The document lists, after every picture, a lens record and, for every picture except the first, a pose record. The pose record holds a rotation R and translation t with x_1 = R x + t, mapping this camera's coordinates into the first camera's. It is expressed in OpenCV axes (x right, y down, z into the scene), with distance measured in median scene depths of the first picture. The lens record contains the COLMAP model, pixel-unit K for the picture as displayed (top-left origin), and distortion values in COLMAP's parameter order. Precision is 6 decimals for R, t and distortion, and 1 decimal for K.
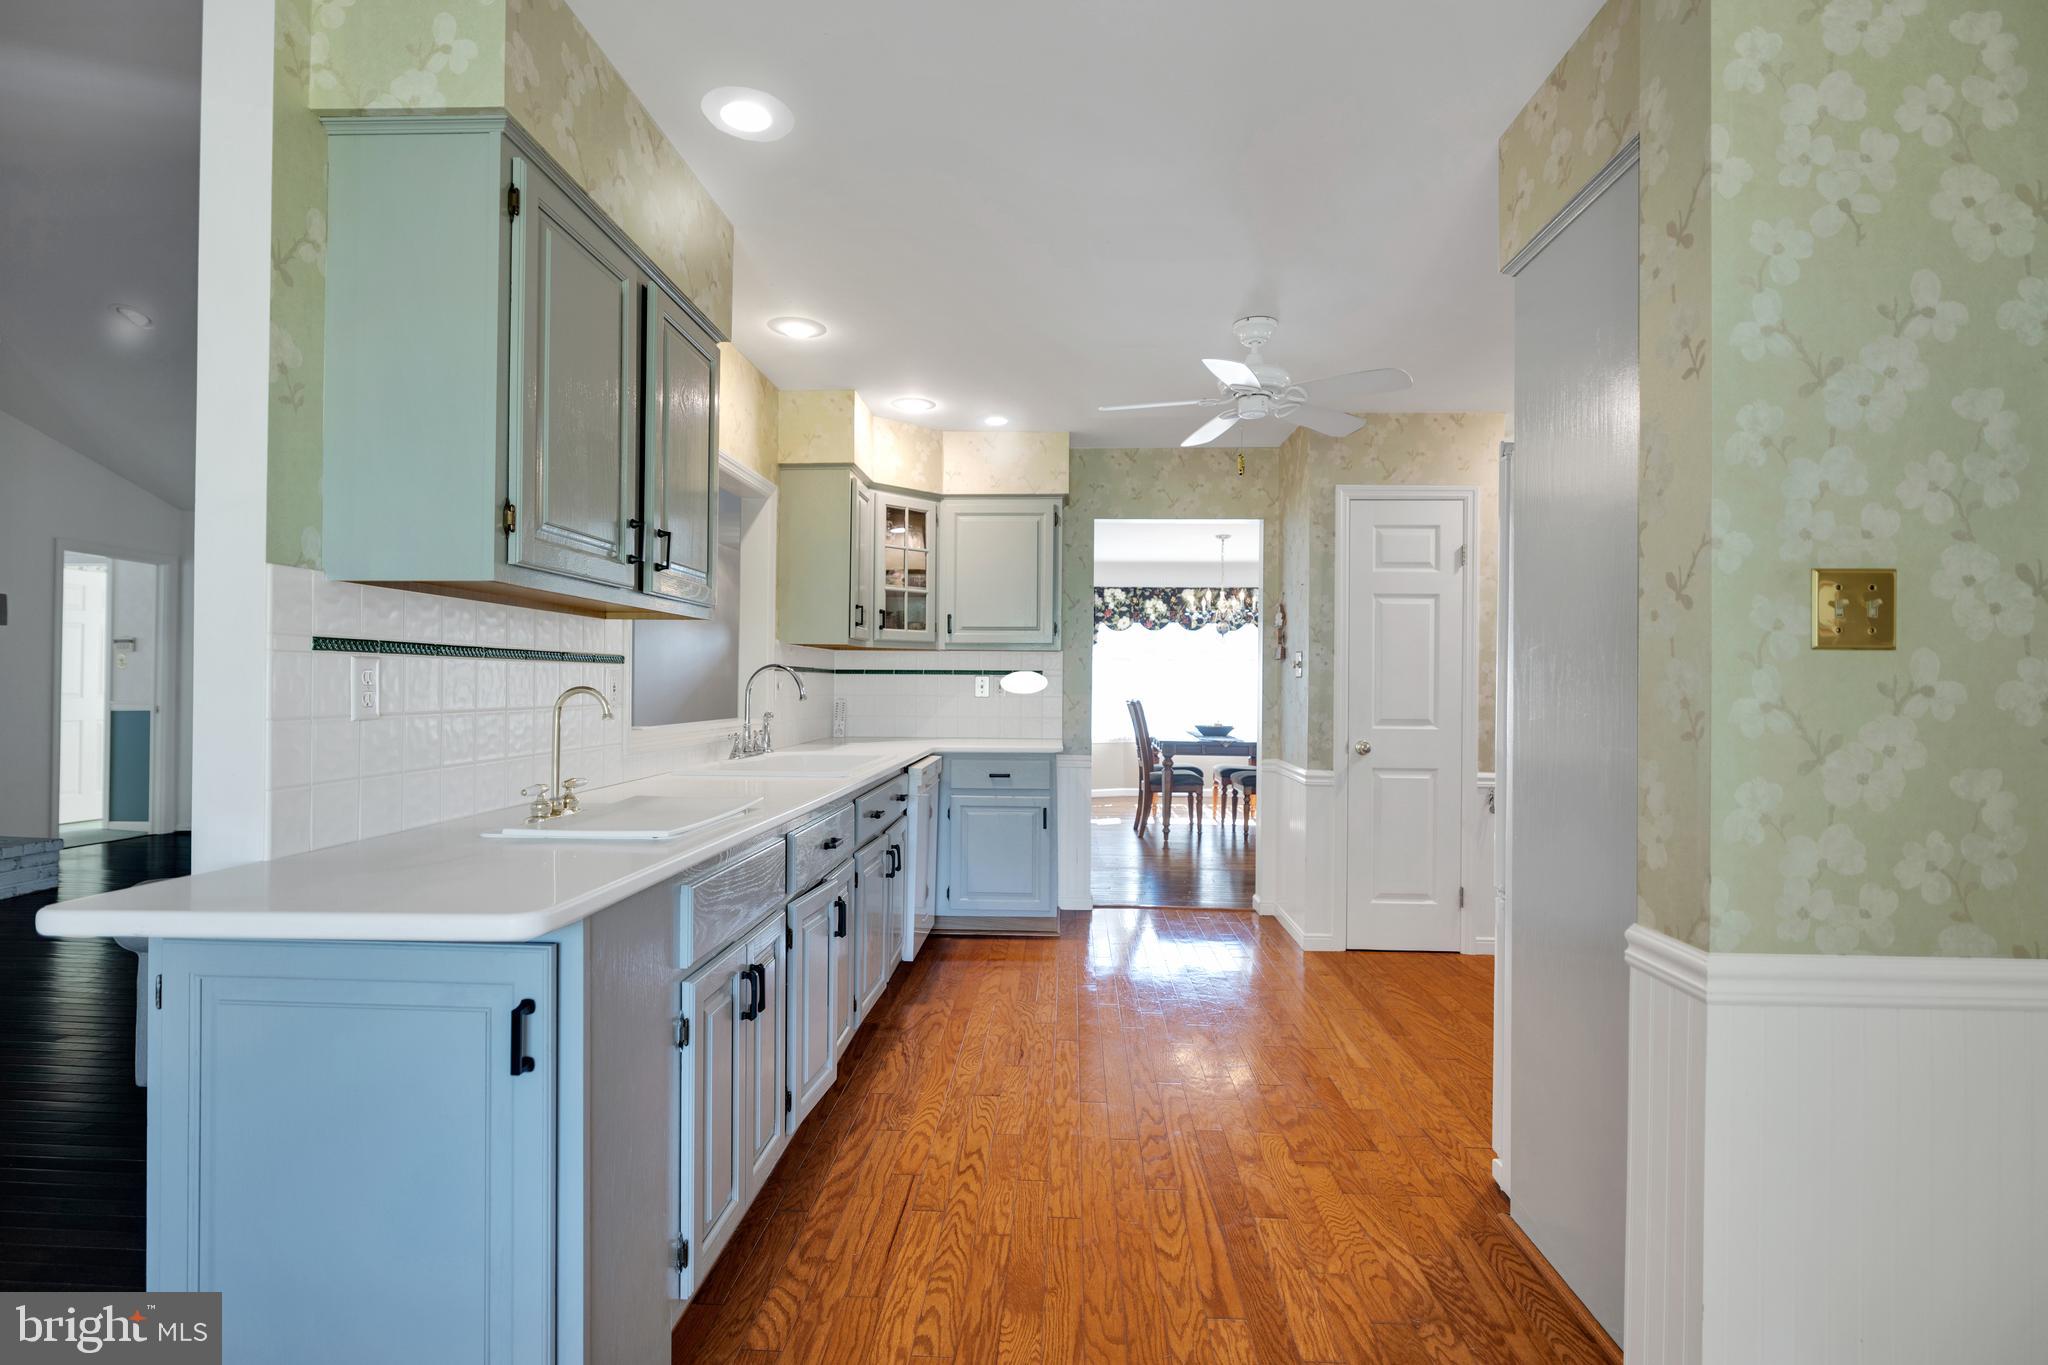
lens RADIAL K [[957.1, 0, 1023.9], [0, 957.1, 676.6], [0, 0, 1]] dist [-0.003080, -0.000216]
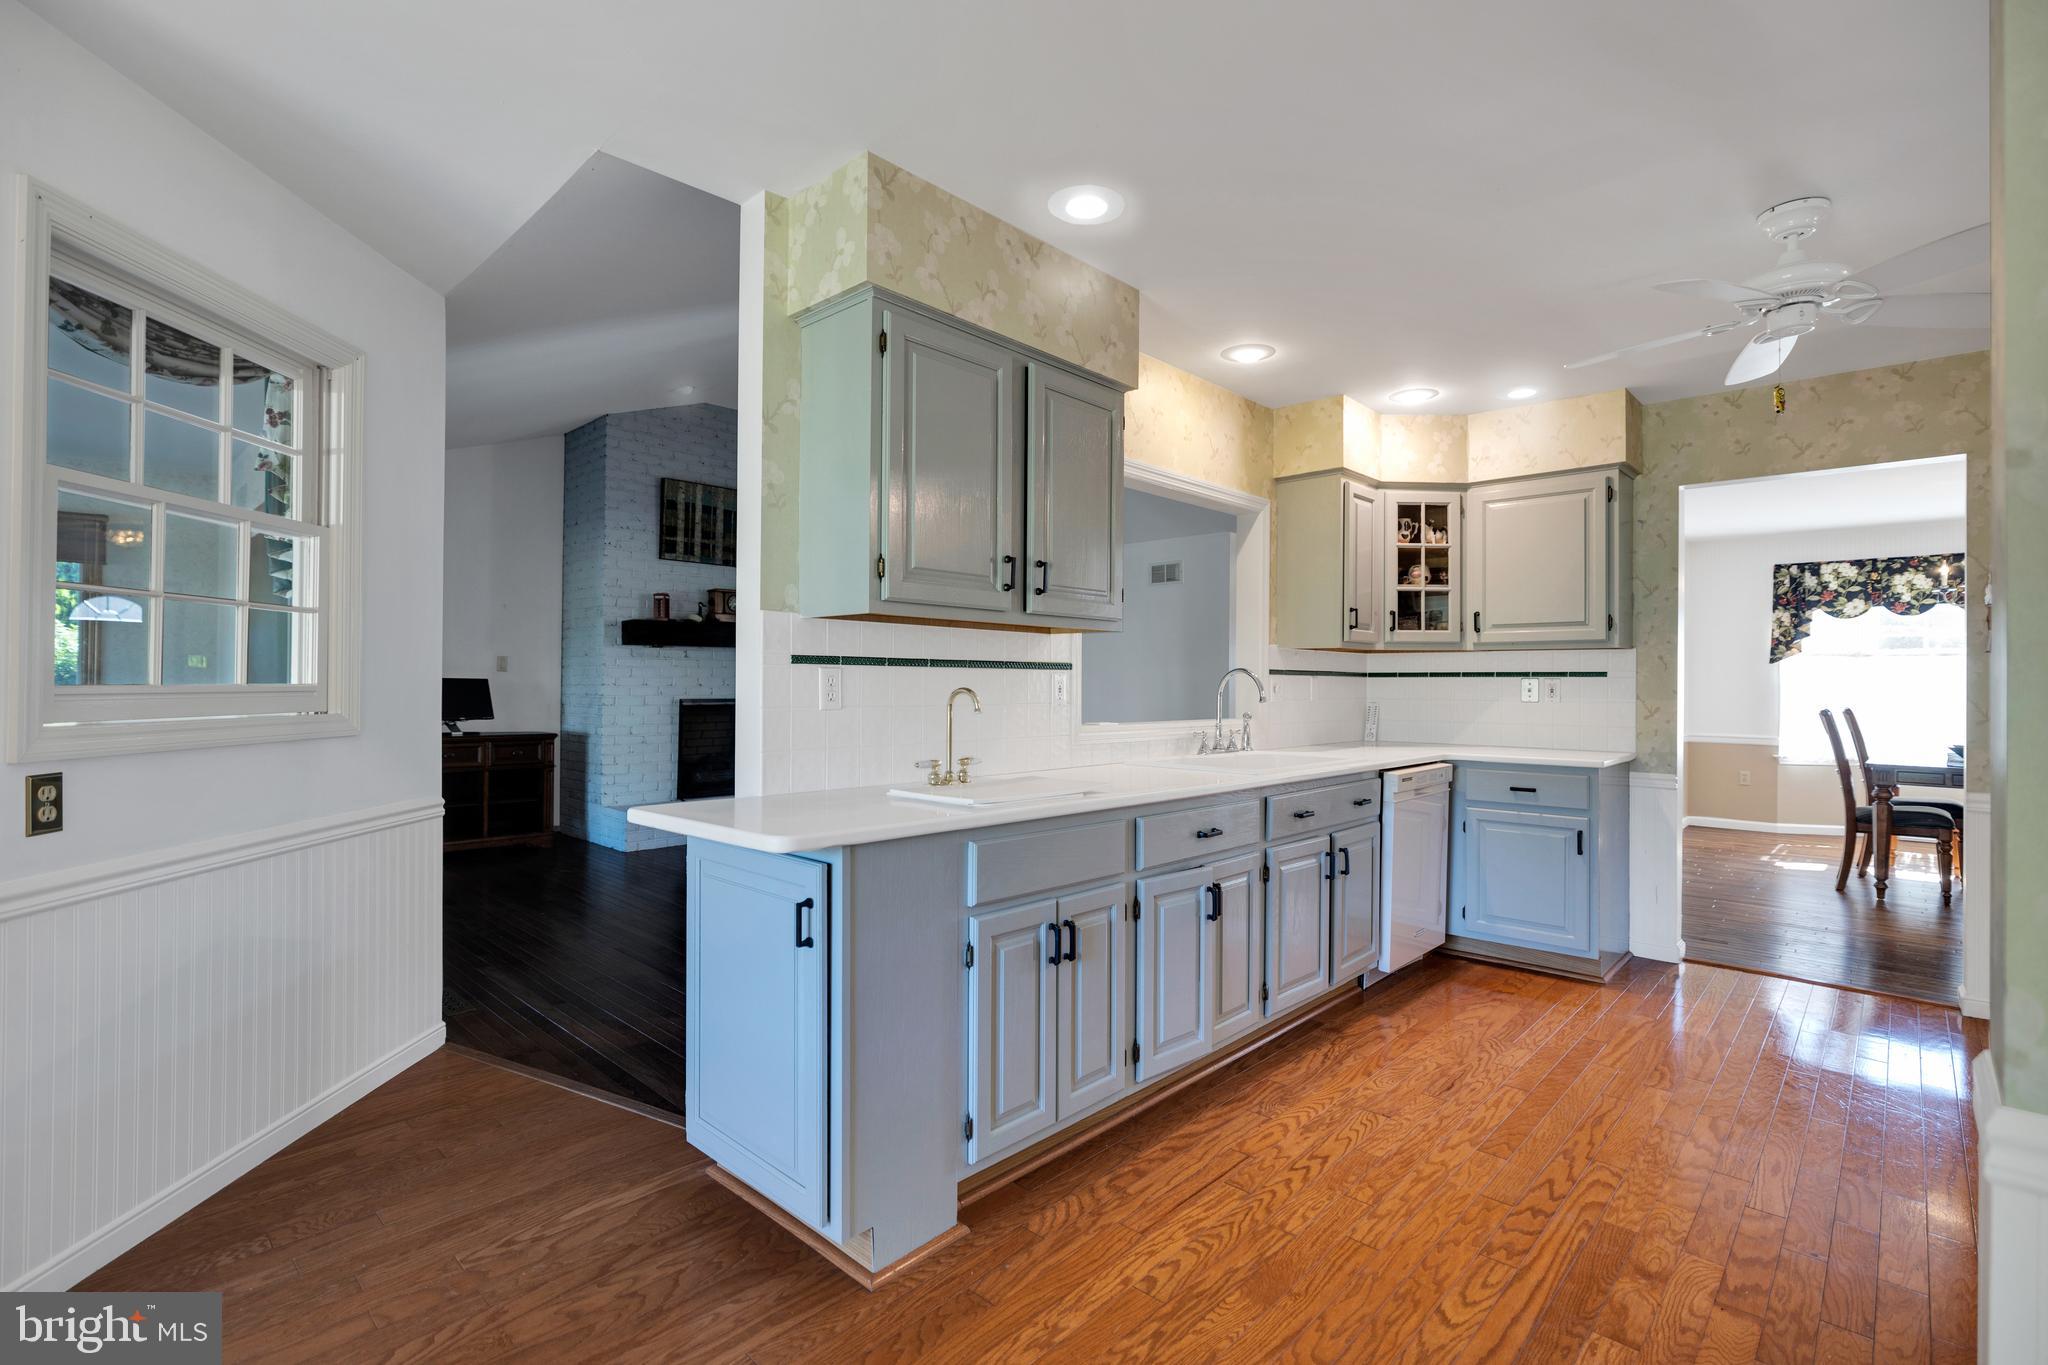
lens RADIAL K [[938.8, 0, 1025.3], [0, 938.8, 677.3], [0, 0, 1]] dist [-0.006110, 0.000395]
pose [[0.759706, -0.007344, -0.650225, 0.248519], [0.004290, 0.999971, -0.006282, 0.002537], [0.650253, 0.001983, 0.759716, 0.042309]]
